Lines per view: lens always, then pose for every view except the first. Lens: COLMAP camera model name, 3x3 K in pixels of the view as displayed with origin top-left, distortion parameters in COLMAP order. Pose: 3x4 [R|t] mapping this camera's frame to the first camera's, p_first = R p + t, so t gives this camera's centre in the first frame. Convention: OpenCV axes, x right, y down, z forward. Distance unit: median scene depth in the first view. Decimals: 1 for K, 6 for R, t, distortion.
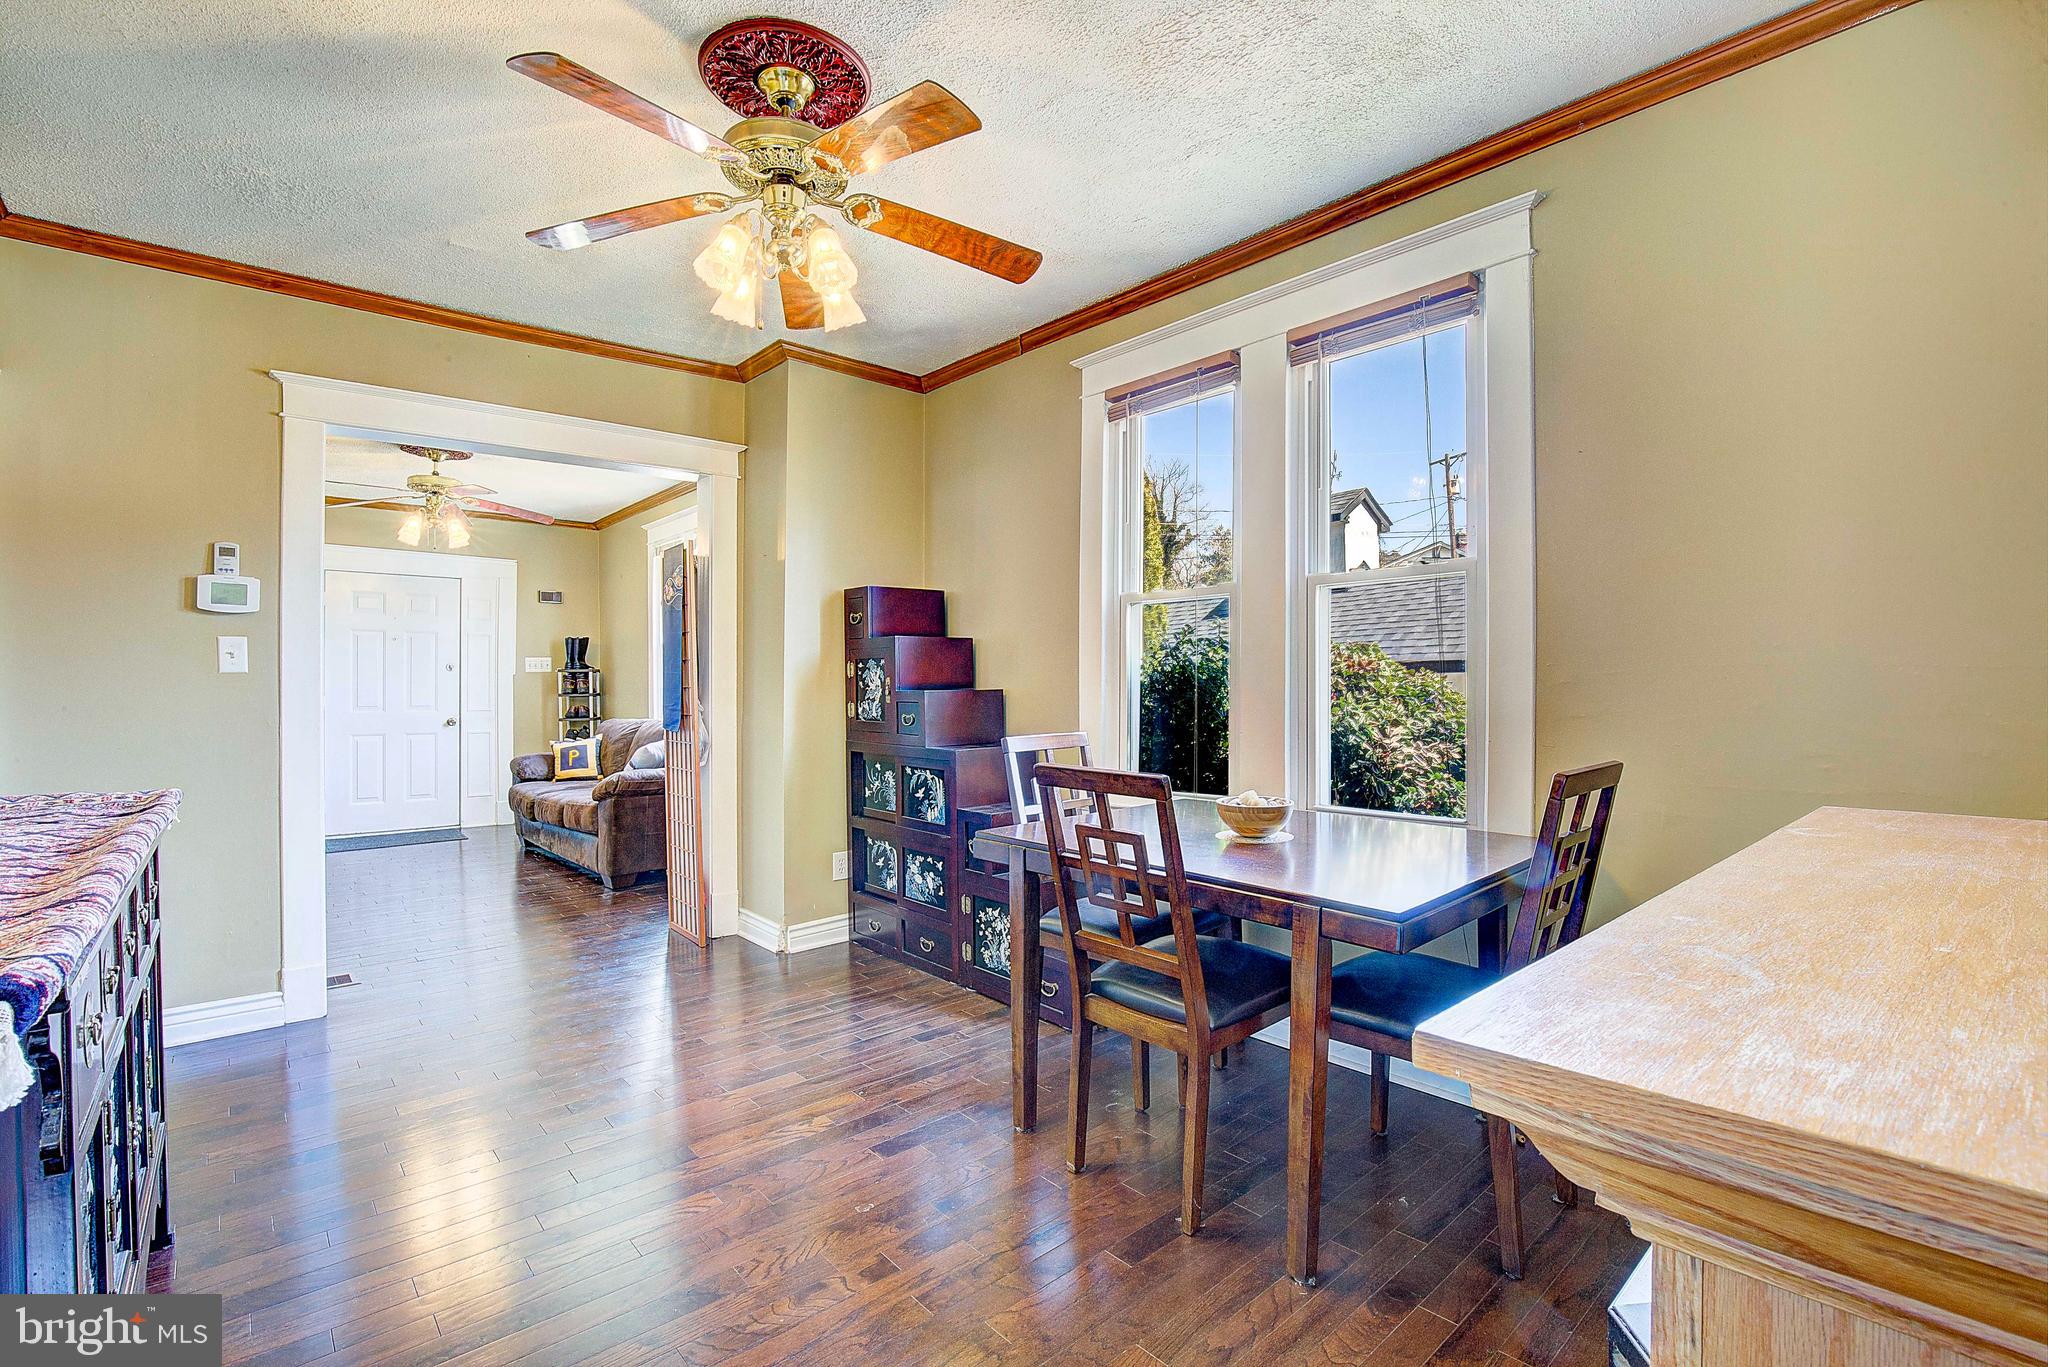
lens RADIAL K [[931.9, 0, 1037.0], [0, 931.9, 682.1], [0, 0, 1]] dist [-0.031456, 0.002726]
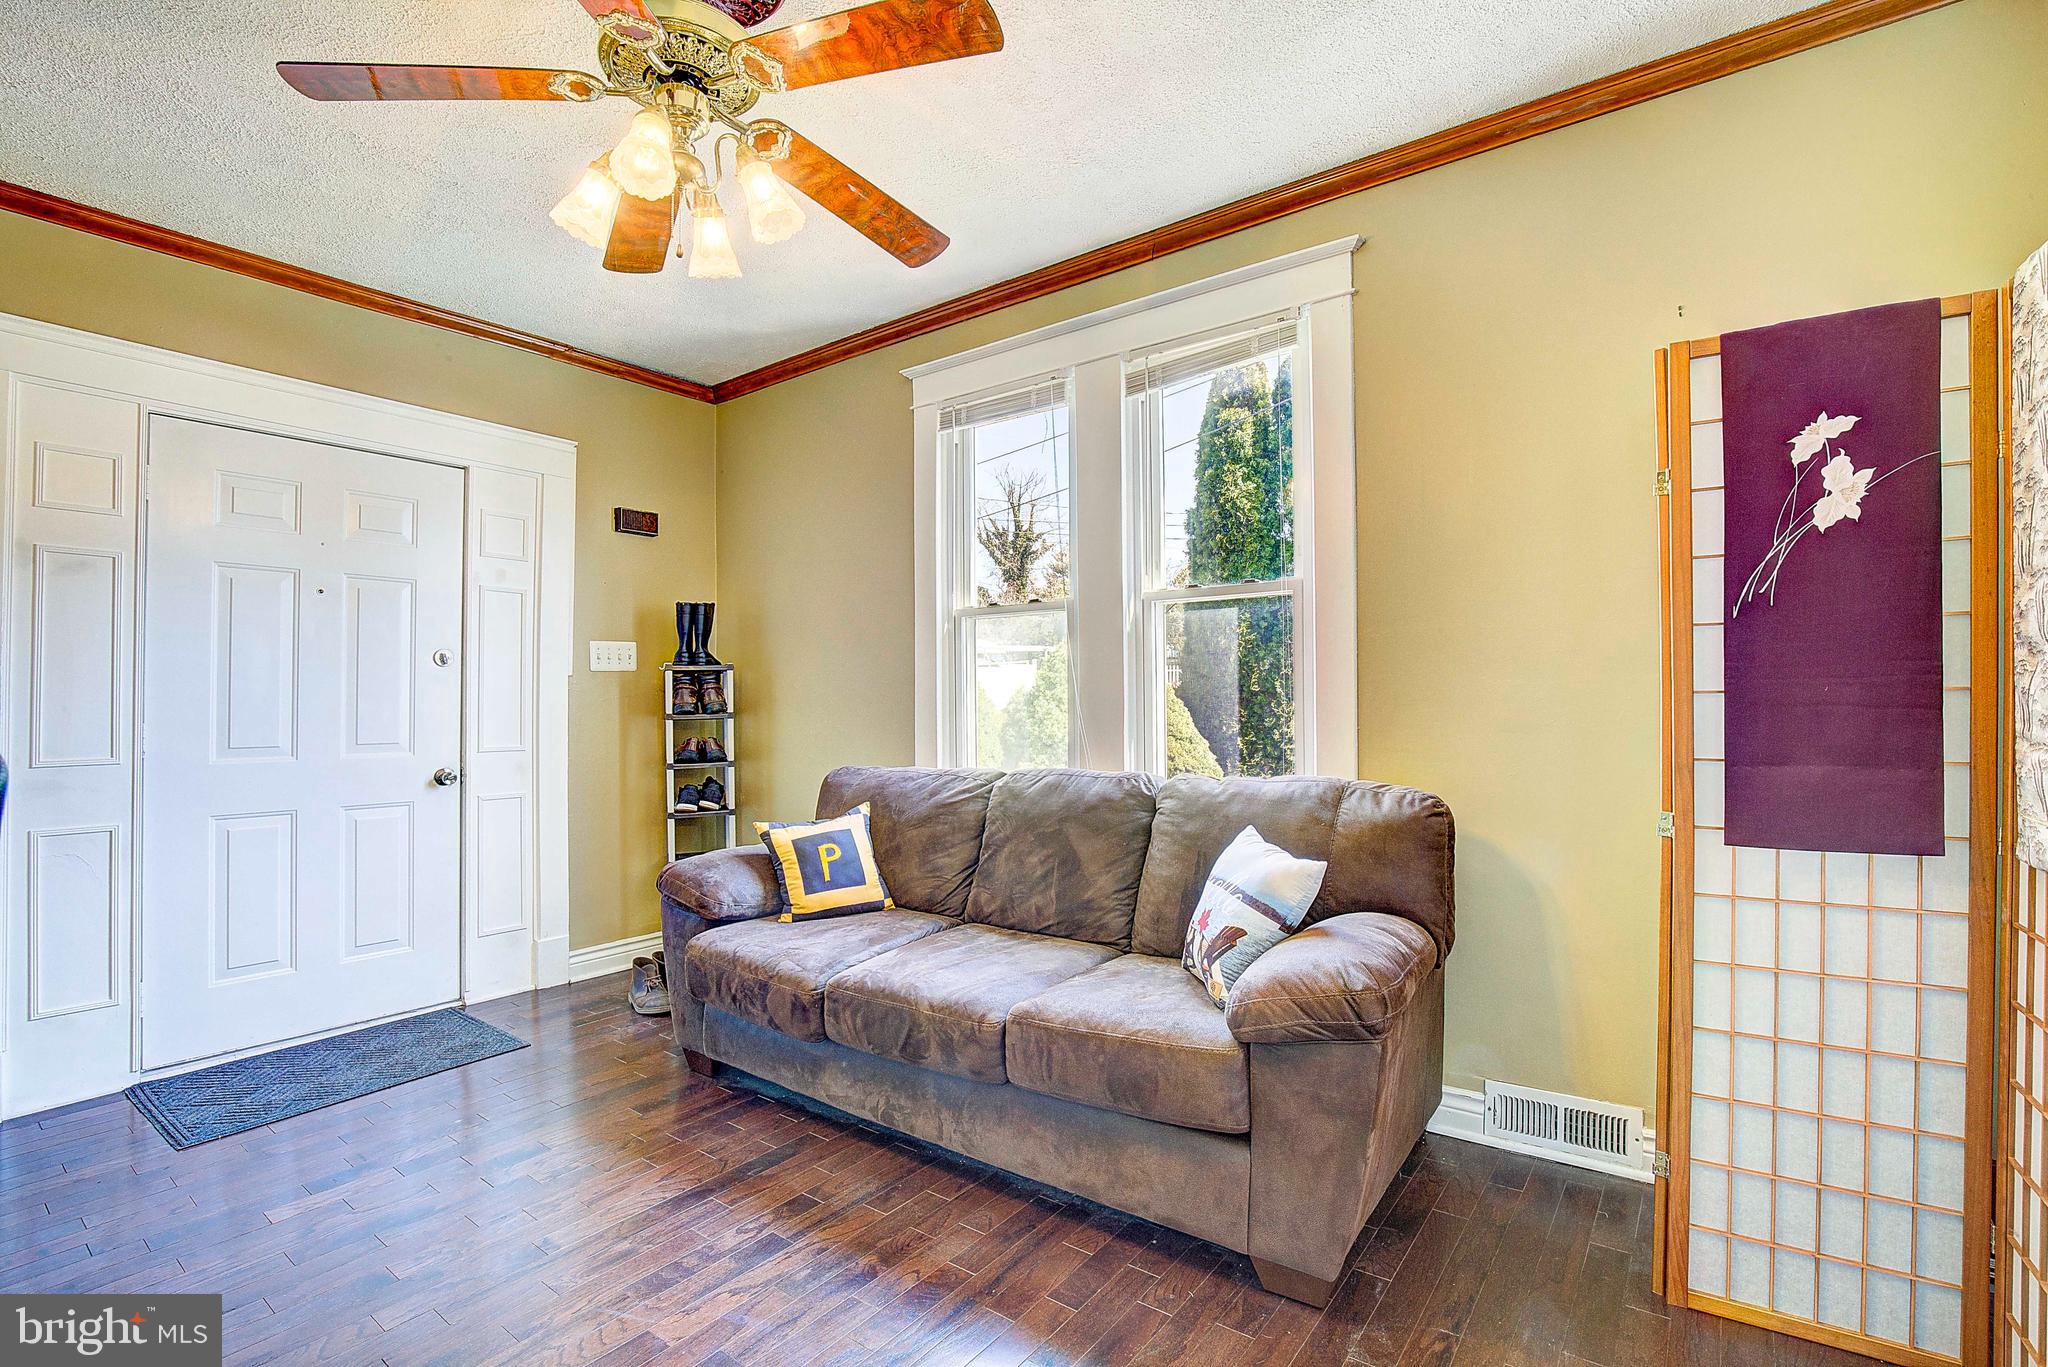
lens RADIAL K [[931.9, 0, 1021.2], [0, 931.9, 694.6], [0, 0, 1]] dist [-0.031456, 0.002726]
pose [[0.981511, -0.001976, 0.191395, -0.422979], [0.003571, 0.999962, -0.007993, 0.006606], [-0.191372, 0.008529, 0.981480, 0.472764]]
